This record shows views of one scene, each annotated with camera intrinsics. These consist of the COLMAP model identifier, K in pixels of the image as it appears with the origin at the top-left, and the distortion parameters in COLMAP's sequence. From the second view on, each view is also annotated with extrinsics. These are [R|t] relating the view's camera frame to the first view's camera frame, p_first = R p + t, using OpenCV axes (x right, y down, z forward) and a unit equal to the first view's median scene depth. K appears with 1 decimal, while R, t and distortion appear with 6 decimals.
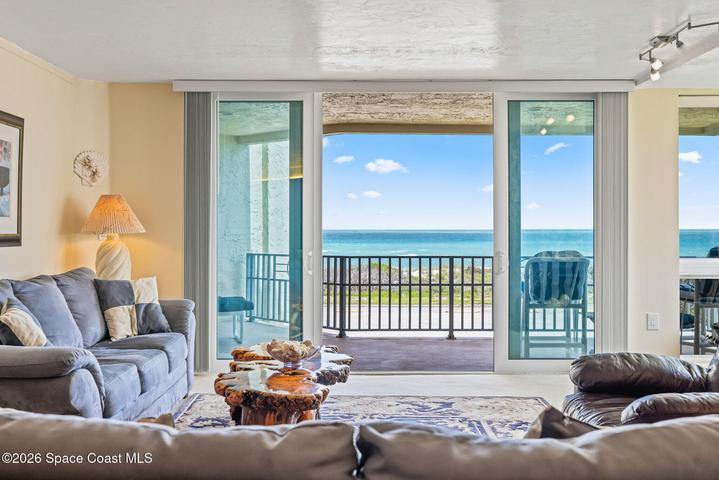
lens RADIAL K [[696.3, 0, 363.2], [0, 696.3, 237.4], [0, 0, 1]] dist [0.006995, 0.000000]
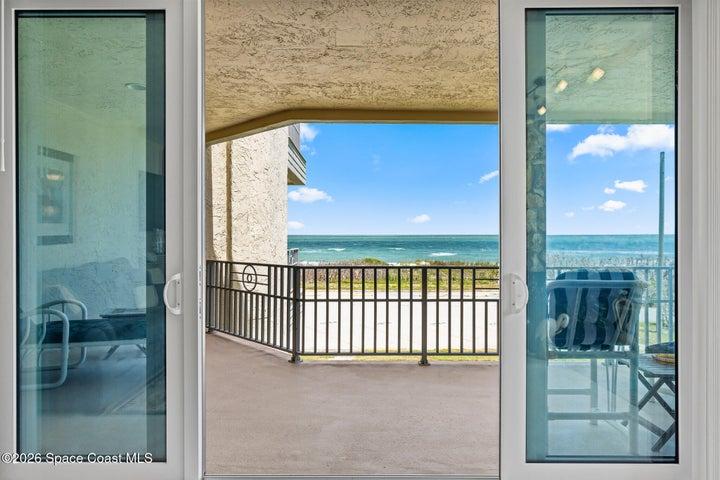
lens RADIAL K [[465.7, 0, 354.0], [0, 465.7, 238.0], [0, 0, 1]] dist [0.004600, 0.000040]
pose [[0.999788, -0.002181, -0.020472, 0.053248], [0.002162, 0.999997, -0.000947, -0.007118], [0.020474, 0.000902, 0.999790, 0.434492]]
